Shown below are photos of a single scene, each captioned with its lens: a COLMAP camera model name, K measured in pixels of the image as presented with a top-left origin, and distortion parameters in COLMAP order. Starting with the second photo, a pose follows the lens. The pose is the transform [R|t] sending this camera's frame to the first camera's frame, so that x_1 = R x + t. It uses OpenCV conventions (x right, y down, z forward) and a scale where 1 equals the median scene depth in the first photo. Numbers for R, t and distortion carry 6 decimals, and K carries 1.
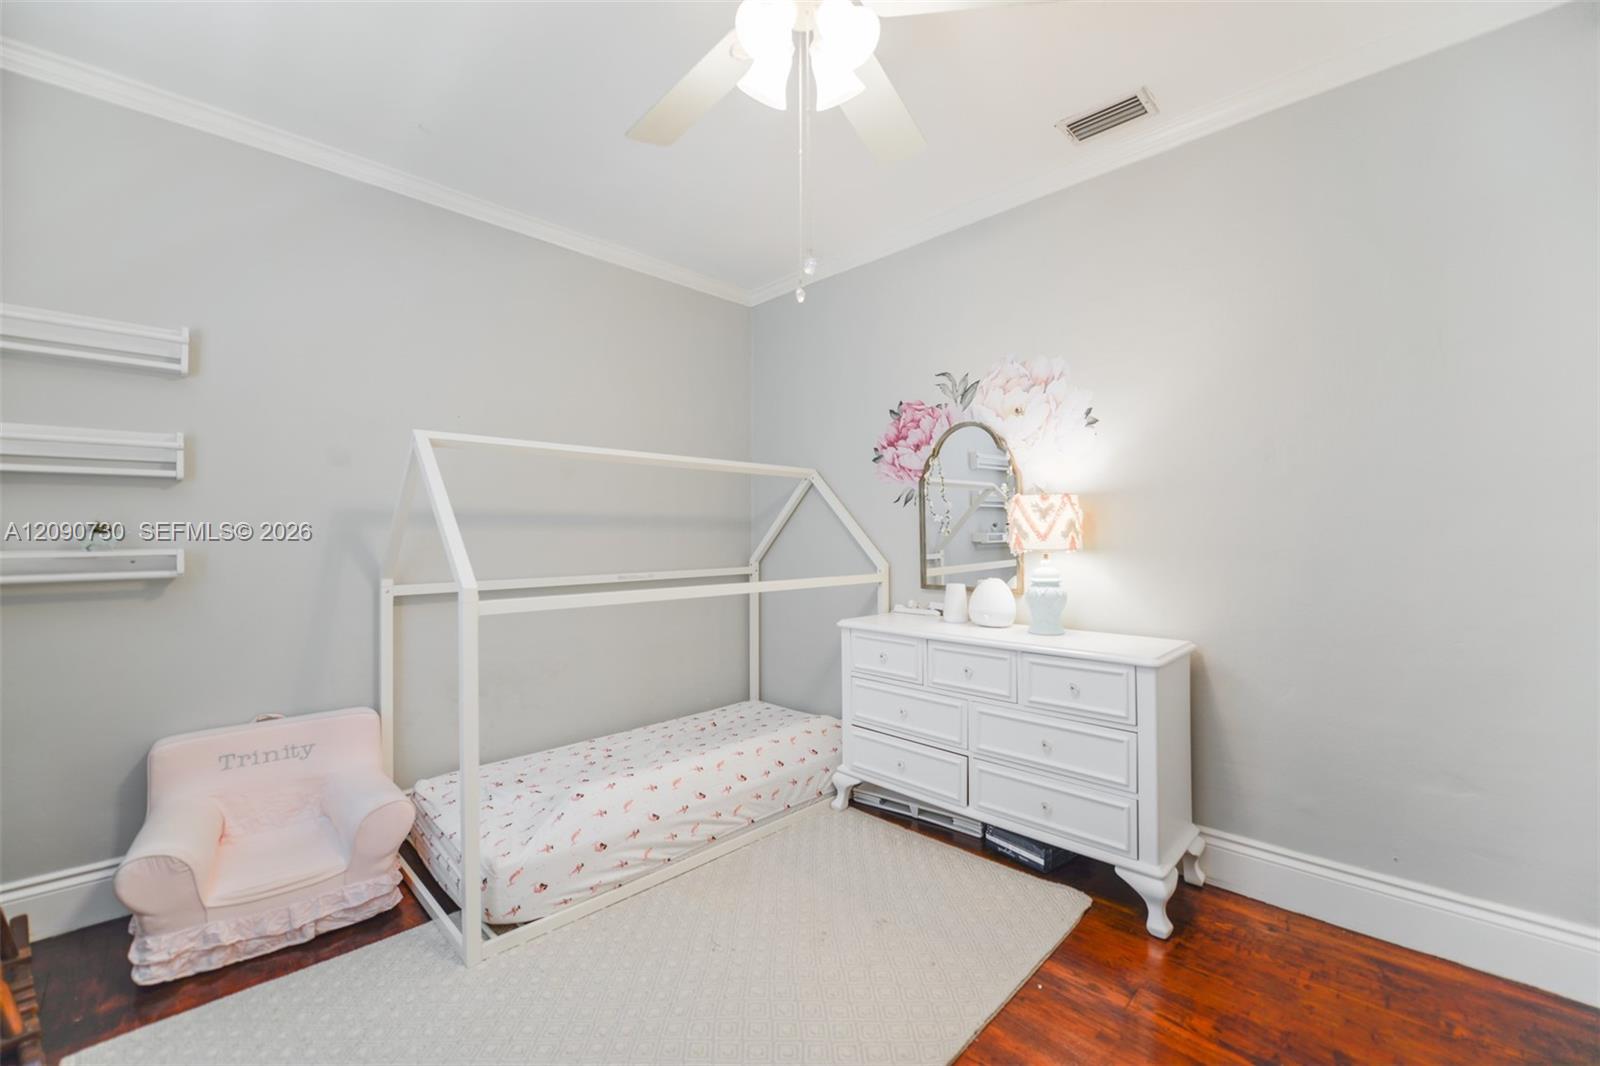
lens RADIAL K [[638.4, 0, 802.5], [0, 638.4, 538.5], [0, 0, 1]] dist [-0.000291, -0.002775]
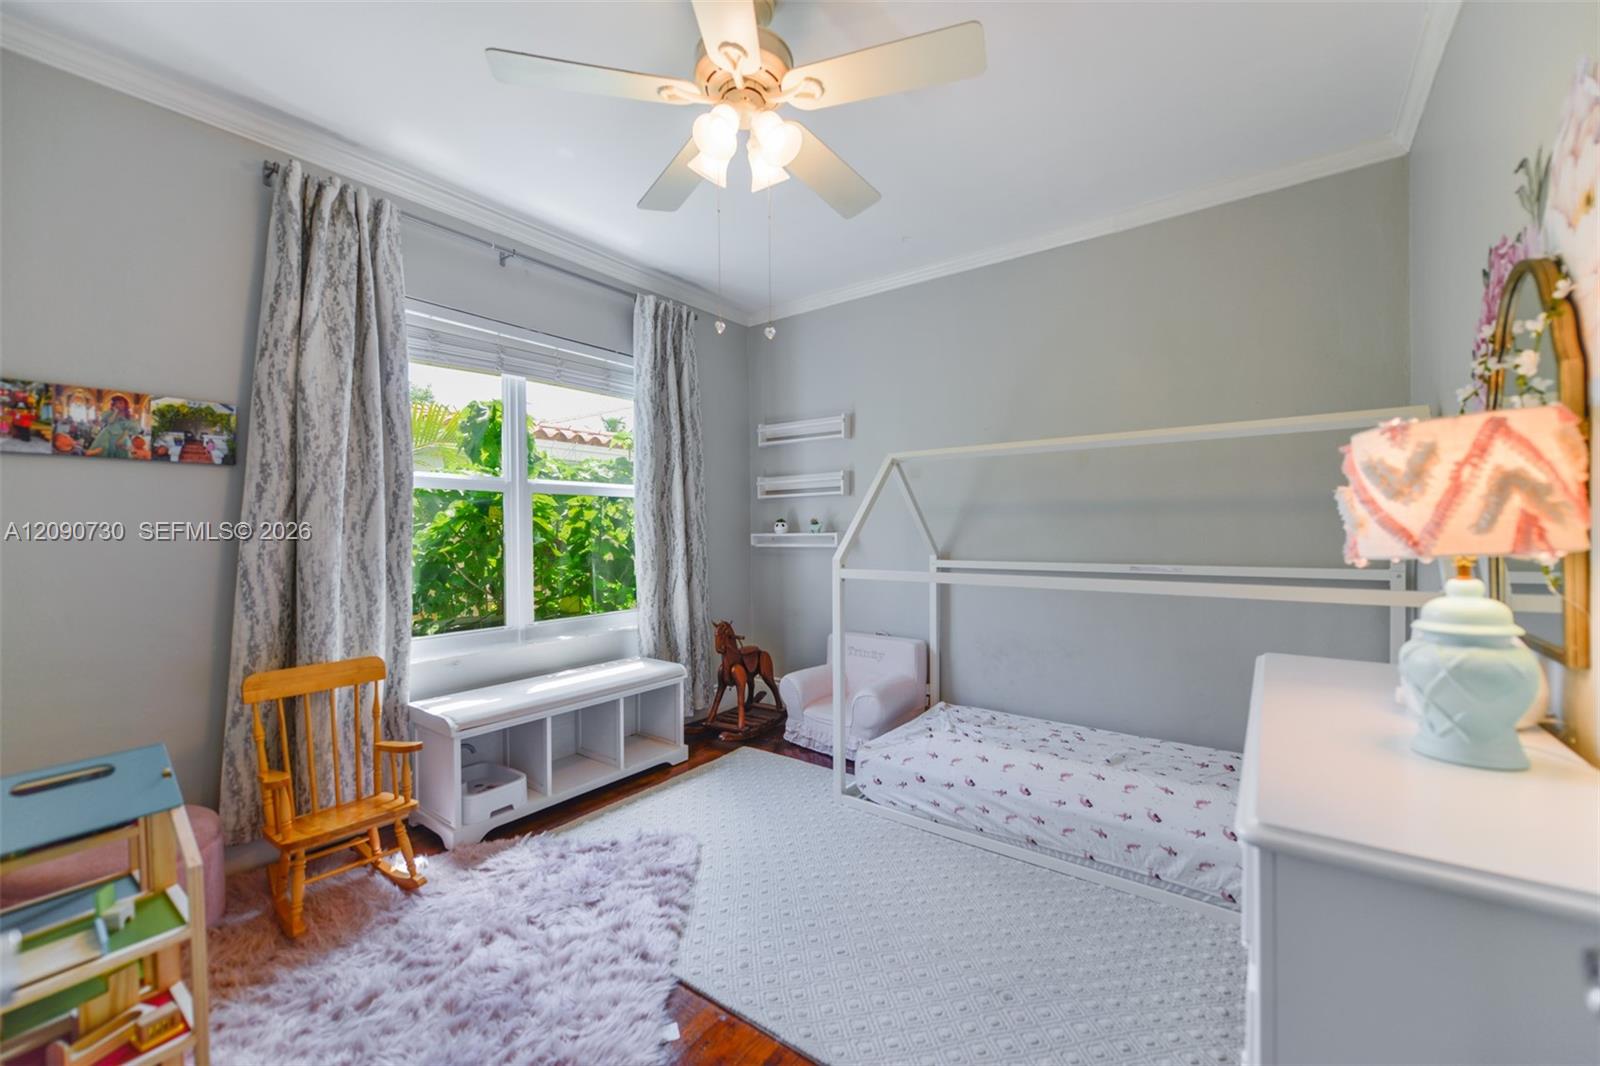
lens RADIAL K [[633.5, 0, 802.0], [0, 633.5, 531.4], [0, 0, 1]] dist [0.002890, -0.003036]
pose [[0.147561, 0.006590, -0.989031, 0.652054], [0.001868, 0.999974, 0.006941, 0.001117], [0.989051, -0.002872, 0.147545, 0.461627]]
